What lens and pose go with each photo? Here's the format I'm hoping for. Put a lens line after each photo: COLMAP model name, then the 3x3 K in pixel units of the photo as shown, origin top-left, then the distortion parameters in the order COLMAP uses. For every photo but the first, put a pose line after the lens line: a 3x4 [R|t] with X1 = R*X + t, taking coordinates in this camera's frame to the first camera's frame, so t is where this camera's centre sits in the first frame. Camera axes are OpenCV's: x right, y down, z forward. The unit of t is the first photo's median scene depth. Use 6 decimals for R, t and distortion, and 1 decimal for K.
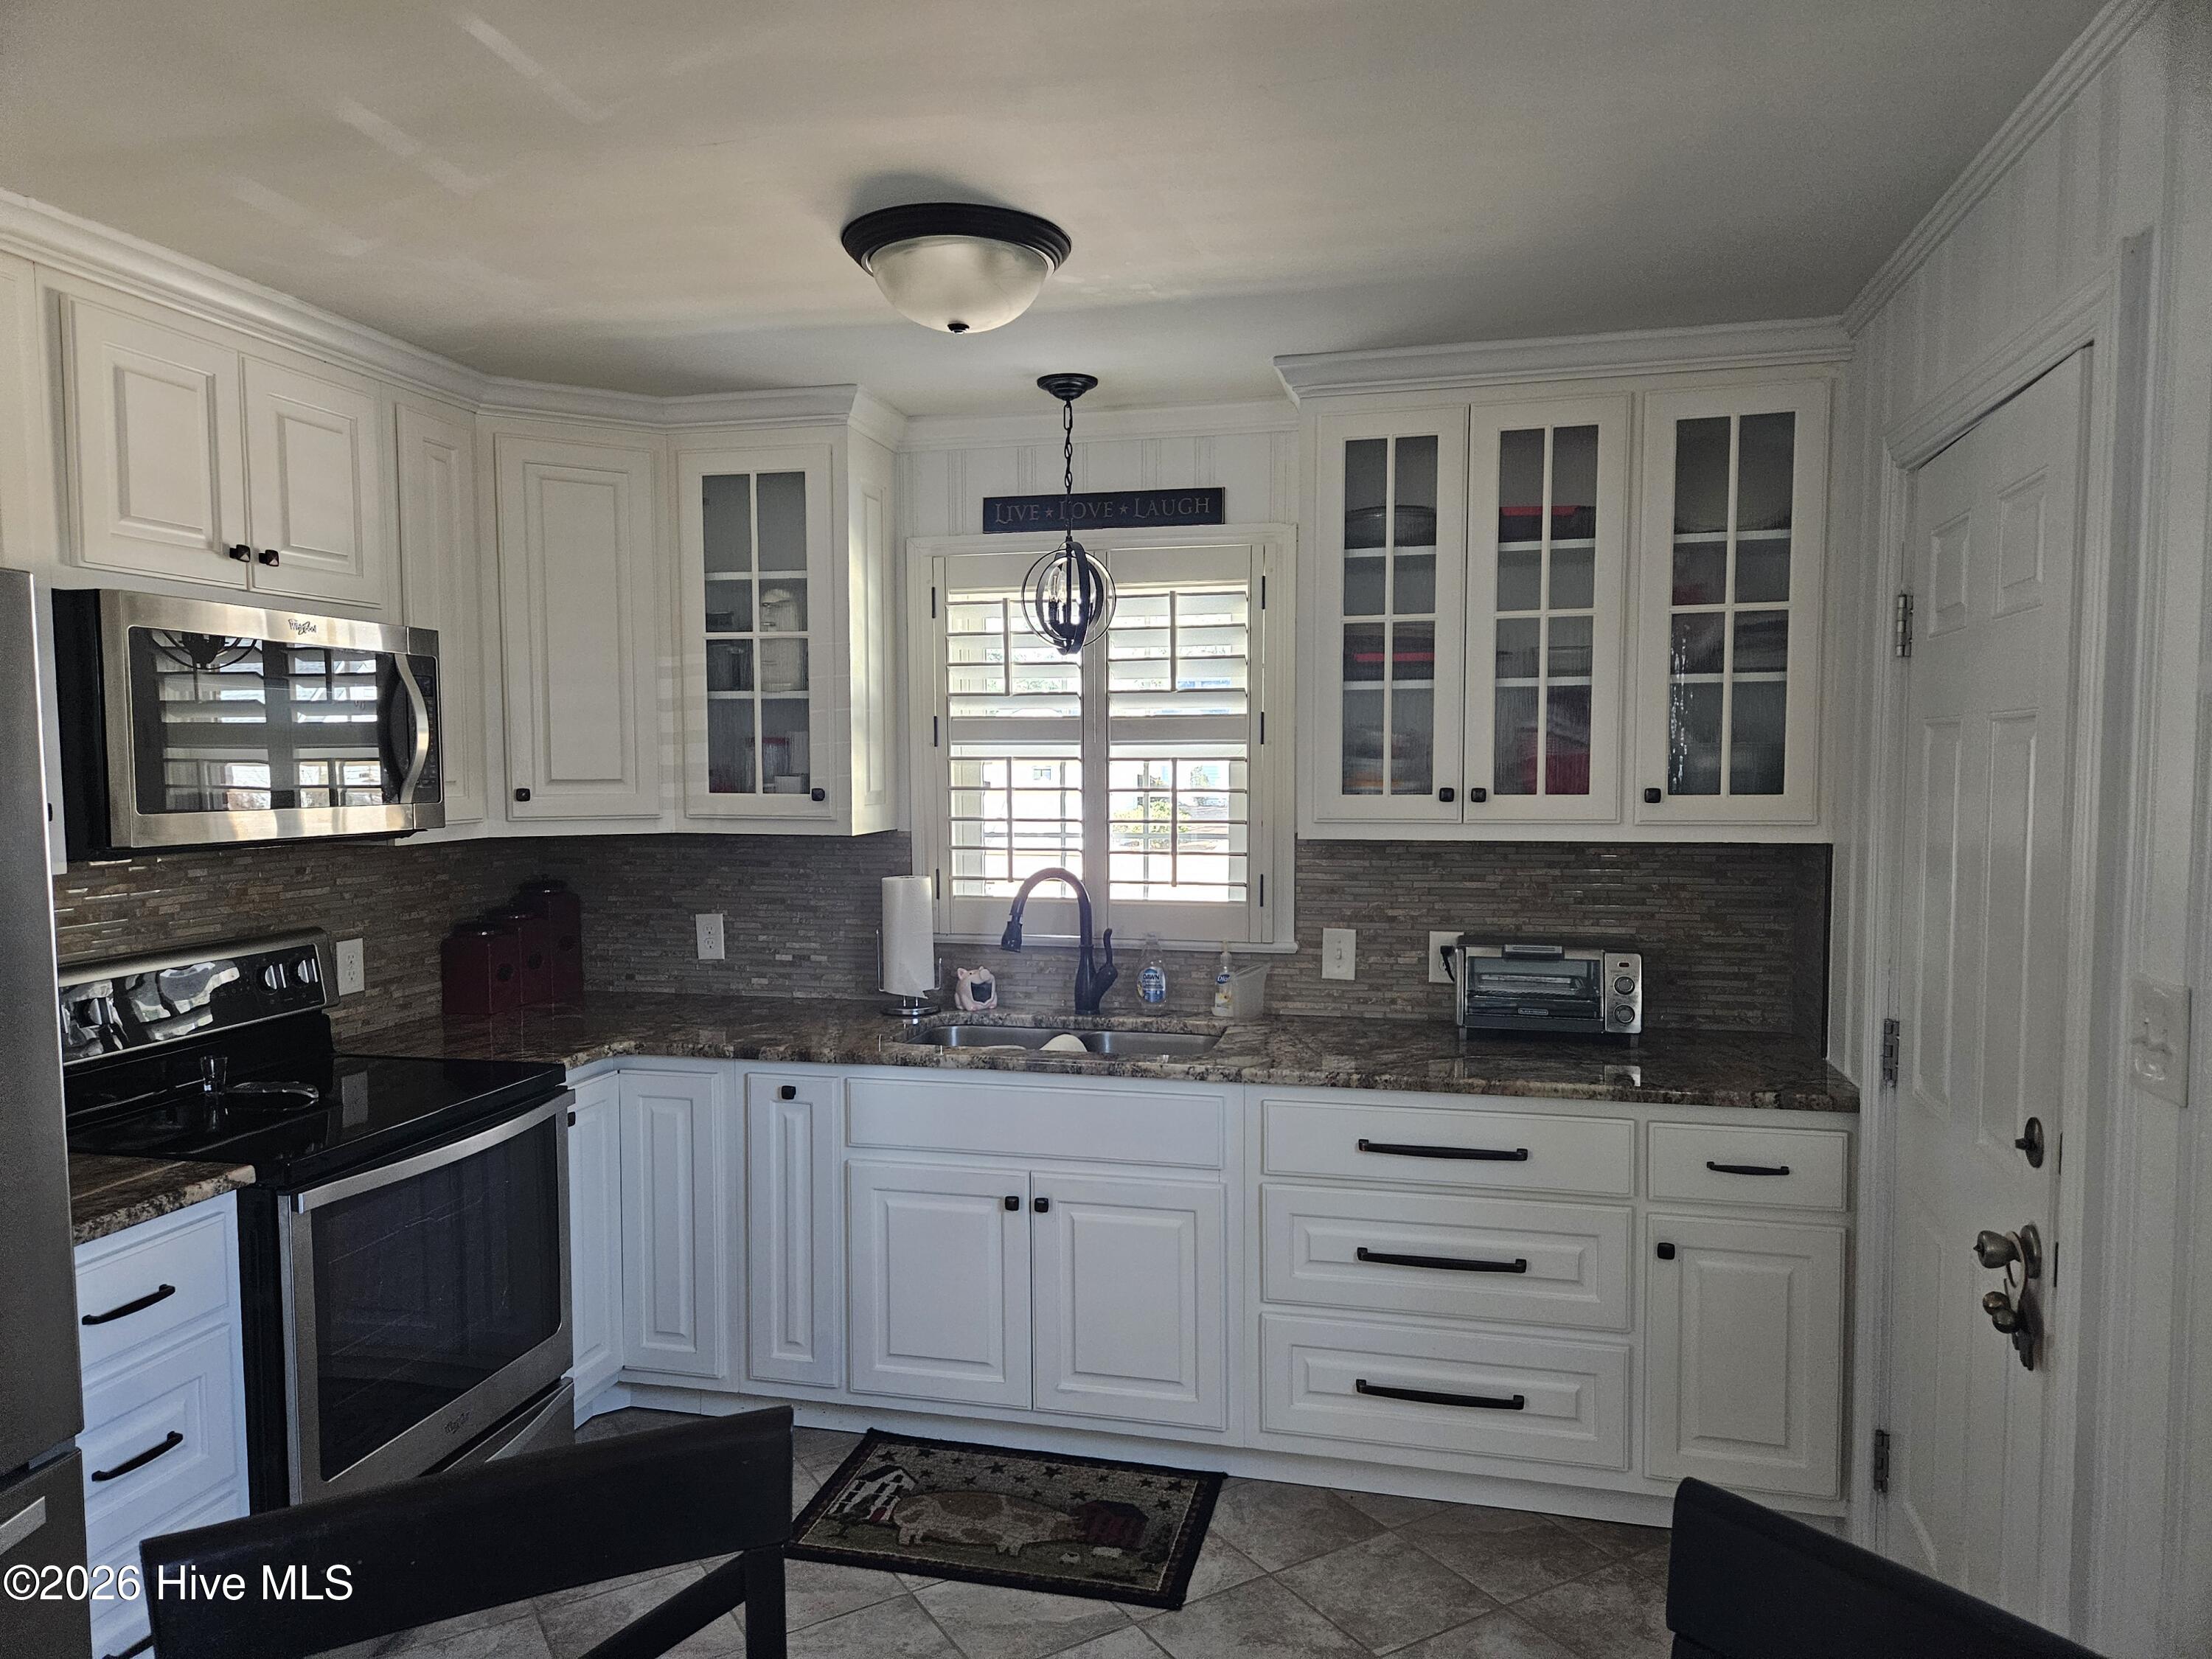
lens RADIAL K [[1485.9, 0, 1080.2], [0, 1485.9, 849.7], [0, 0, 1]] dist [0.083034, -0.071170]
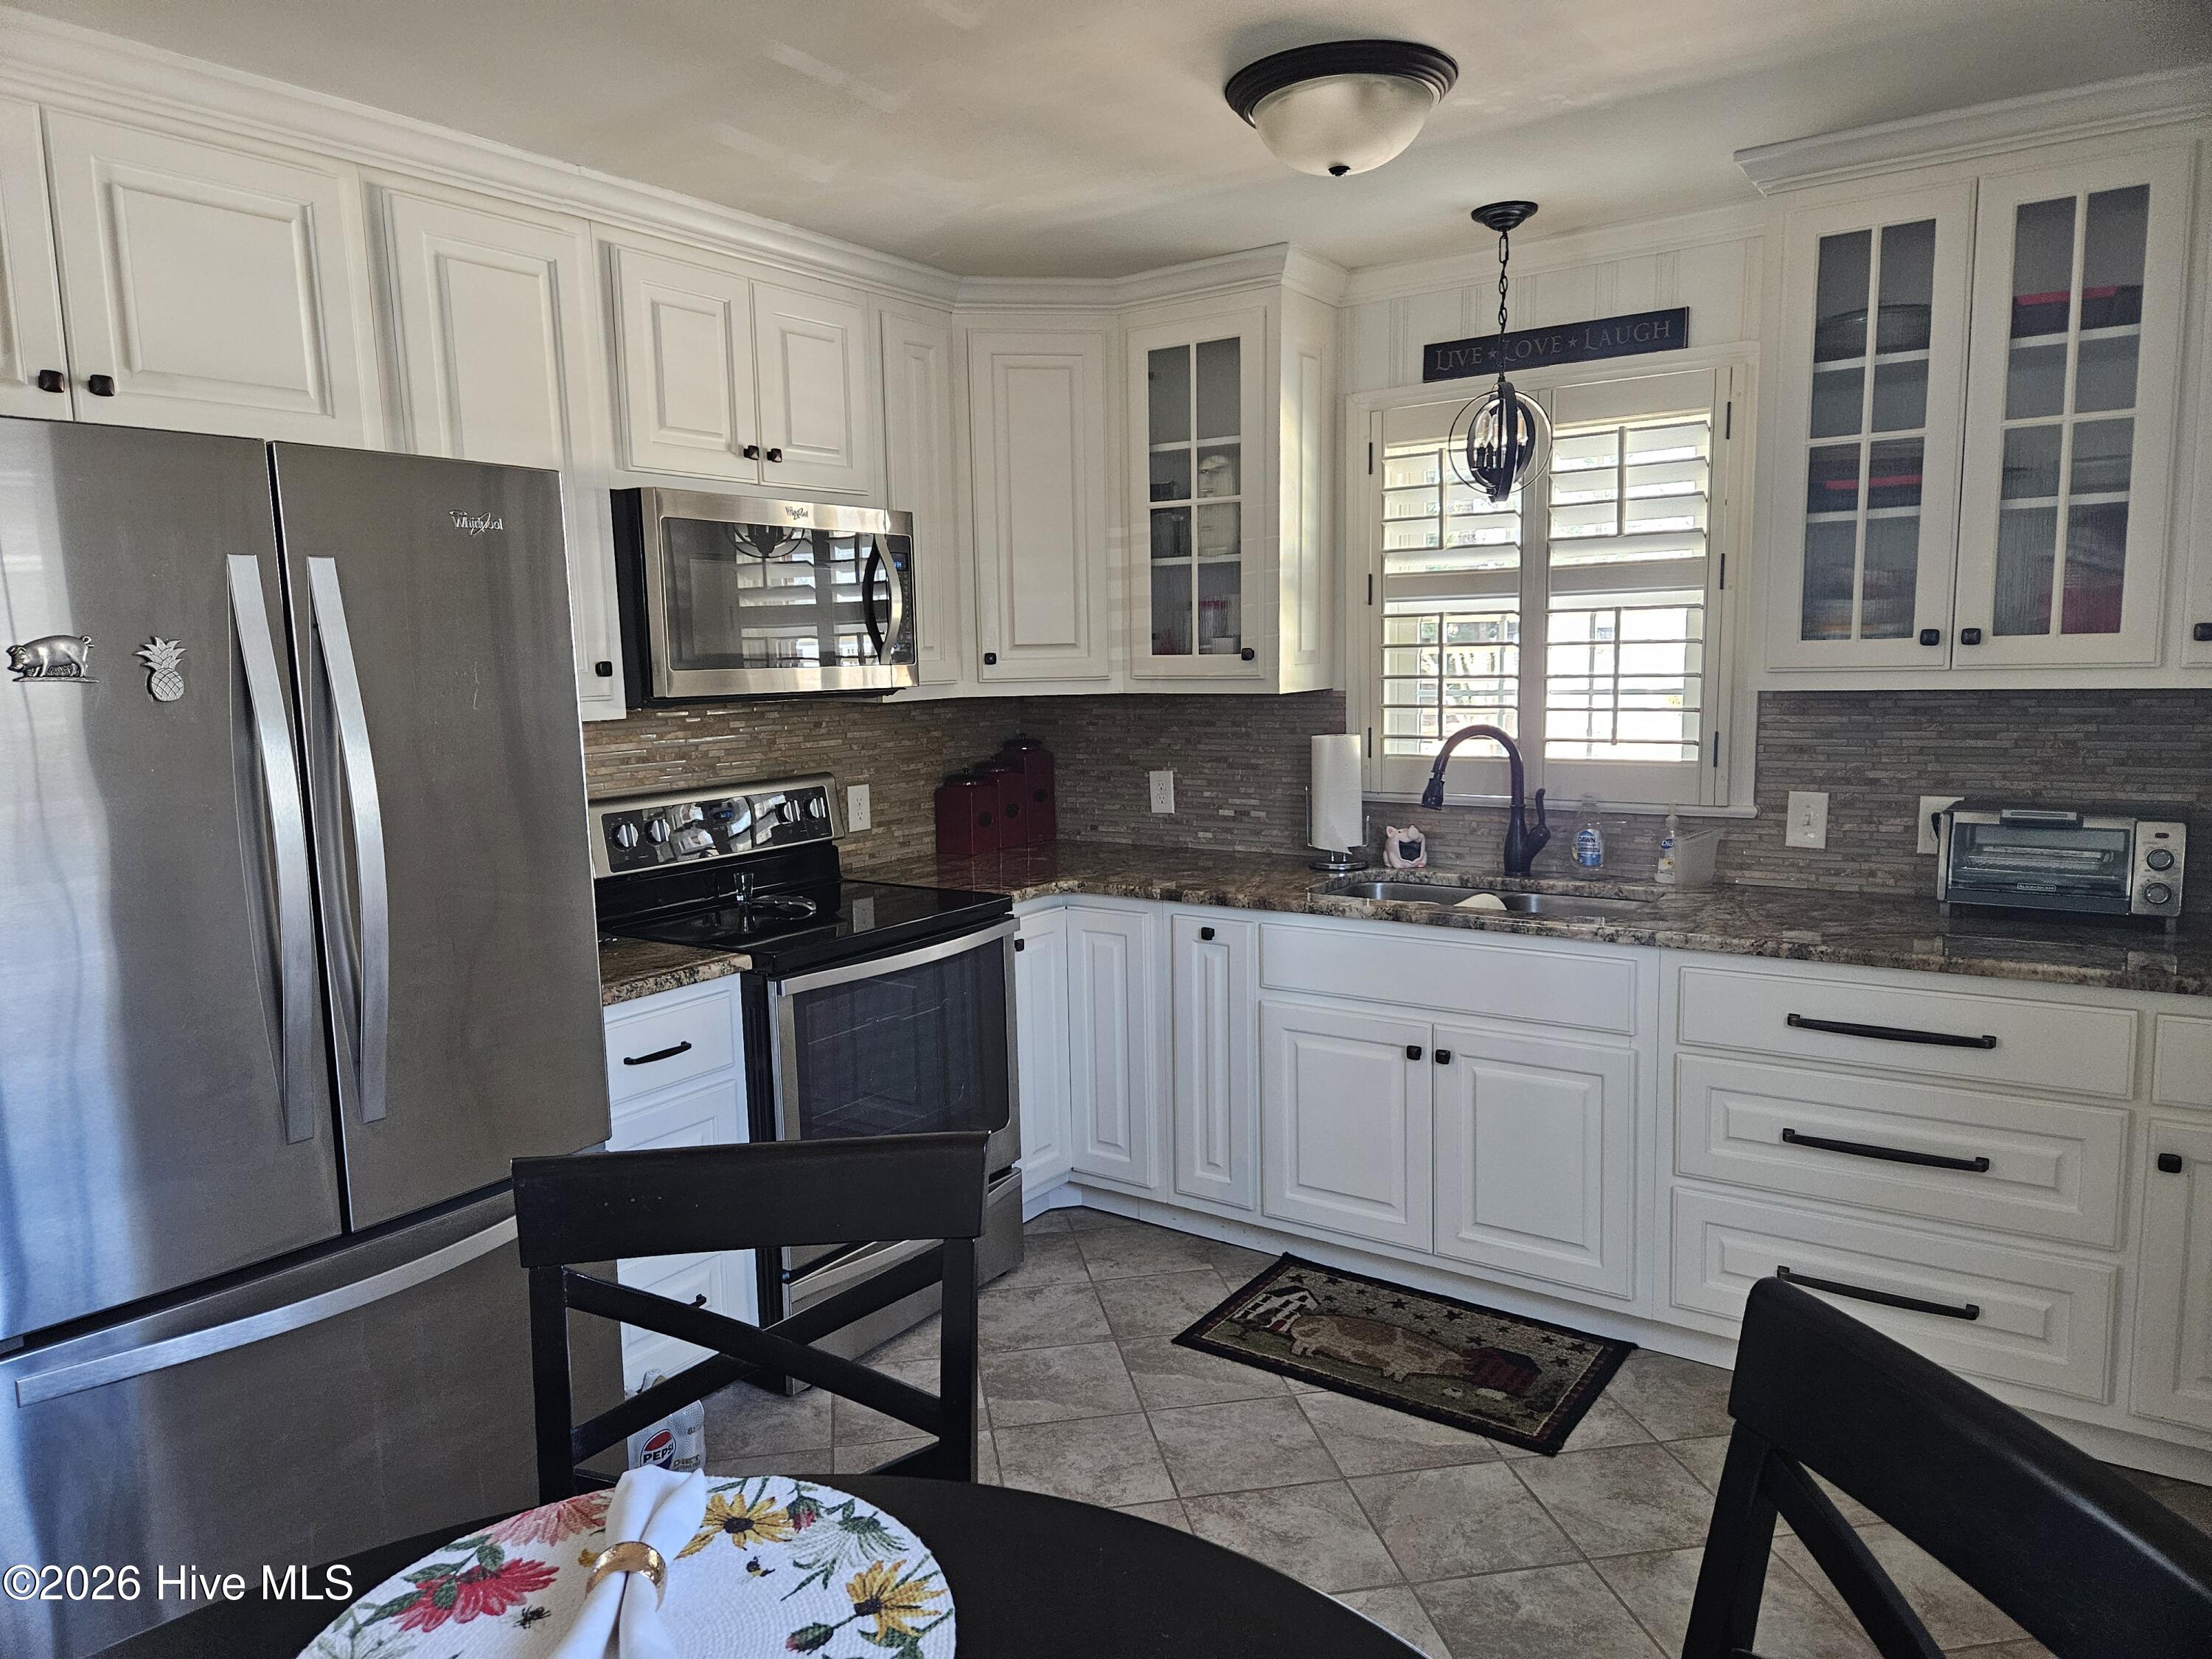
lens RADIAL K [[1488.3, 0, 1077.2], [0, 1488.3, 835.7], [0, 0, 1]] dist [0.073147, -0.055296]
pose [[0.930712, 0.028546, -0.364638, 0.105600], [-0.003448, 0.997590, 0.069295, 0.019381], [0.365737, -0.063237, 0.928567, -0.018836]]
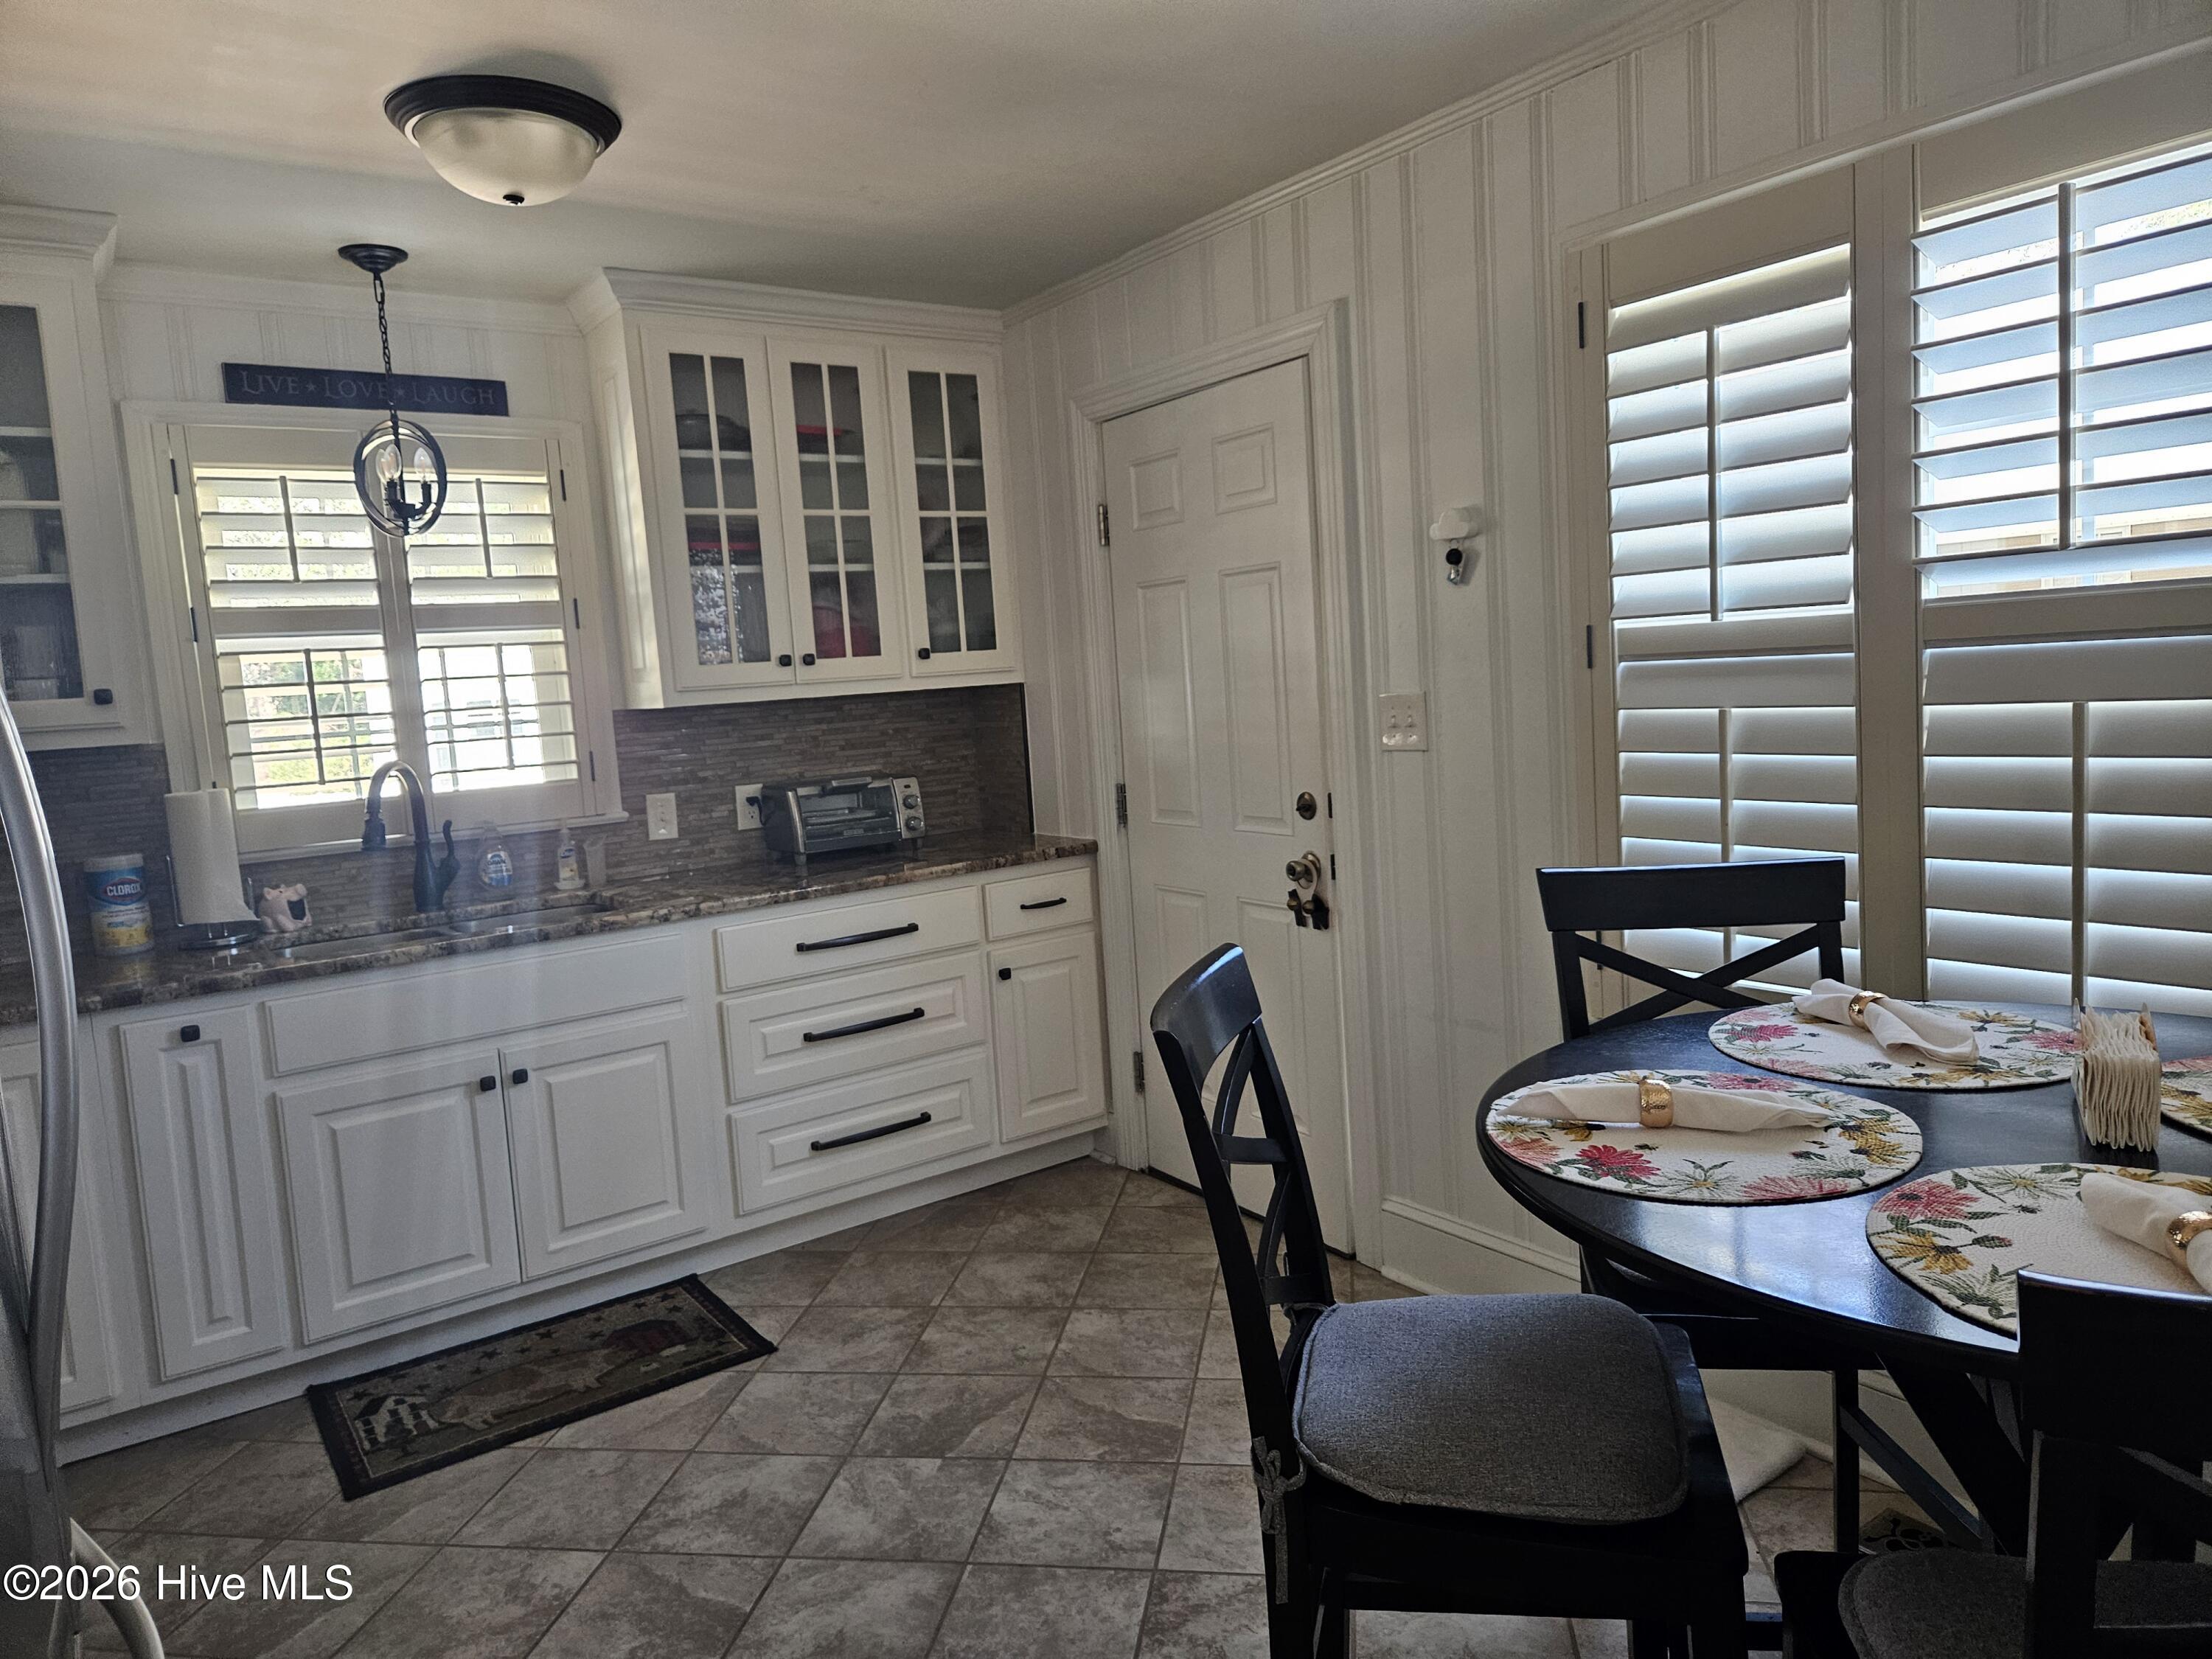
lens RADIAL K [[1487.3, 0, 1101.9], [0, 1487.3, 803.9], [0, 0, 1]] dist [0.062161, -0.054296]
pose [[0.644633, -0.108445, 0.756762, -0.506728], [0.110230, 0.992729, 0.048363, 0.047334], [-0.756504, 0.052241, 0.651900, 0.027844]]
